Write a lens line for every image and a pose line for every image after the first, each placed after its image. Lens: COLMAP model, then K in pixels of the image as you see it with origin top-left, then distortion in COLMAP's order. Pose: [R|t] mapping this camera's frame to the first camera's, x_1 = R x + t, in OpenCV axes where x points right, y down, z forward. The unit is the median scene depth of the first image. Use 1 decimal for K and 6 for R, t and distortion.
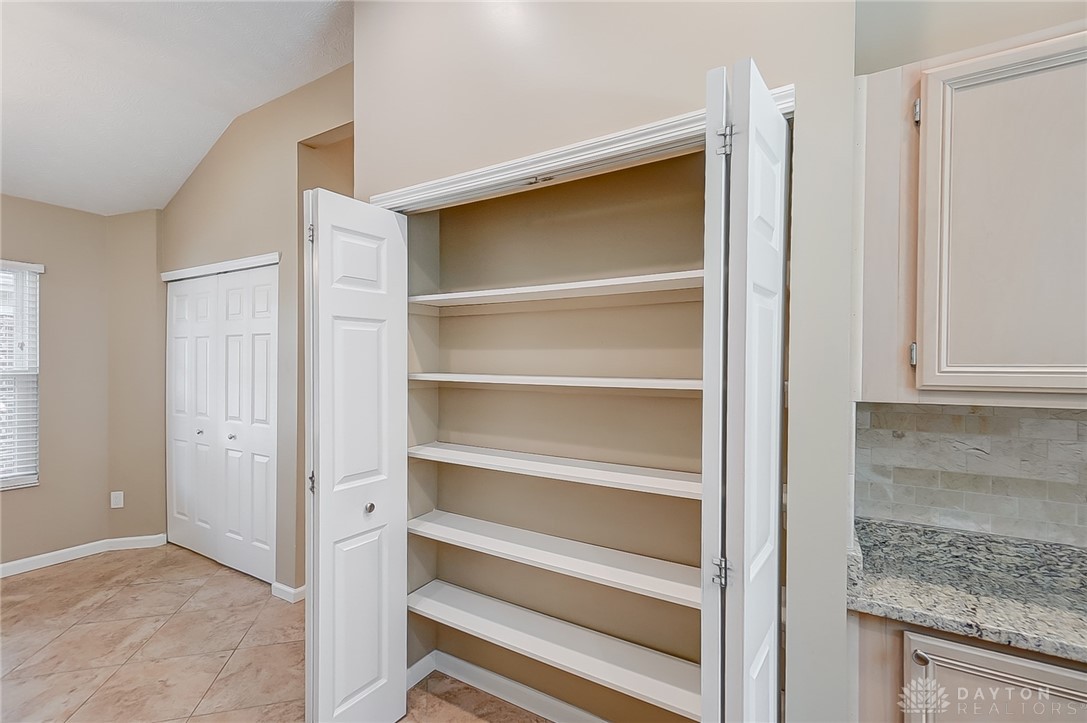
lens RADIAL K [[496.2, 0, 543.5], [0, 496.2, 361.5], [0, 0, 1]] dist [0.009628, -0.000205]
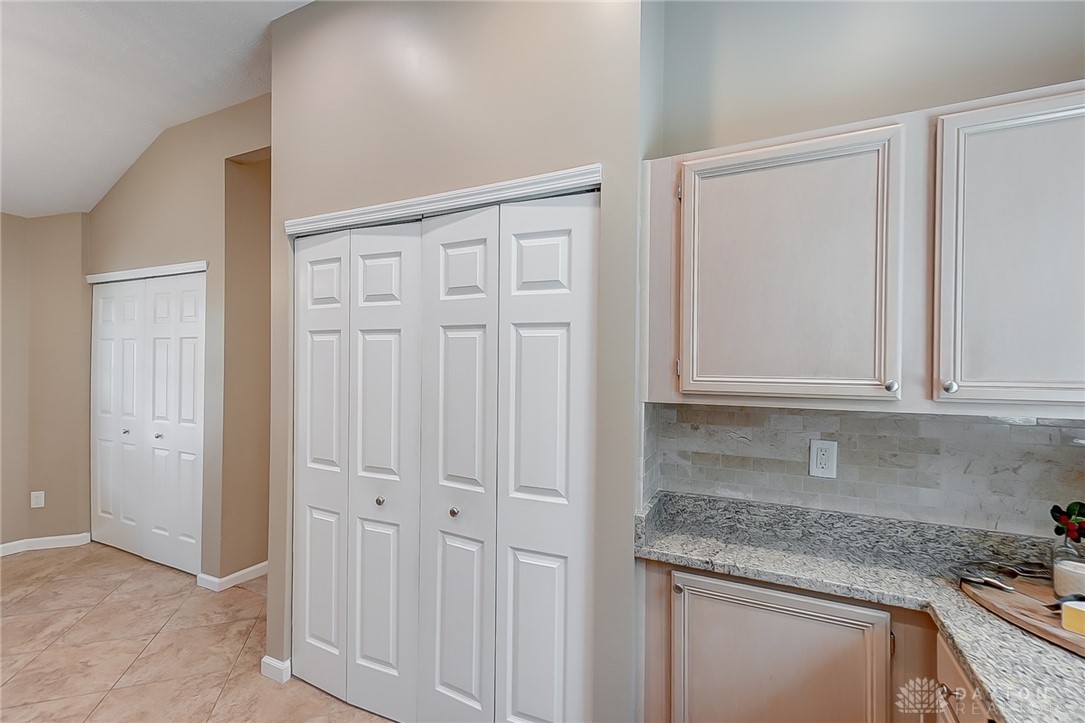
lens RADIAL K [[495.3, 0, 542.5], [0, 495.3, 361.5], [0, 0, 1]] dist [0.009628, -0.000205]
pose [[0.996367, 0.006771, 0.084892, 0.126505], [-0.006707, 0.999977, -0.001040, -0.012654], [-0.084897, 0.000467, 0.996390, -0.157149]]
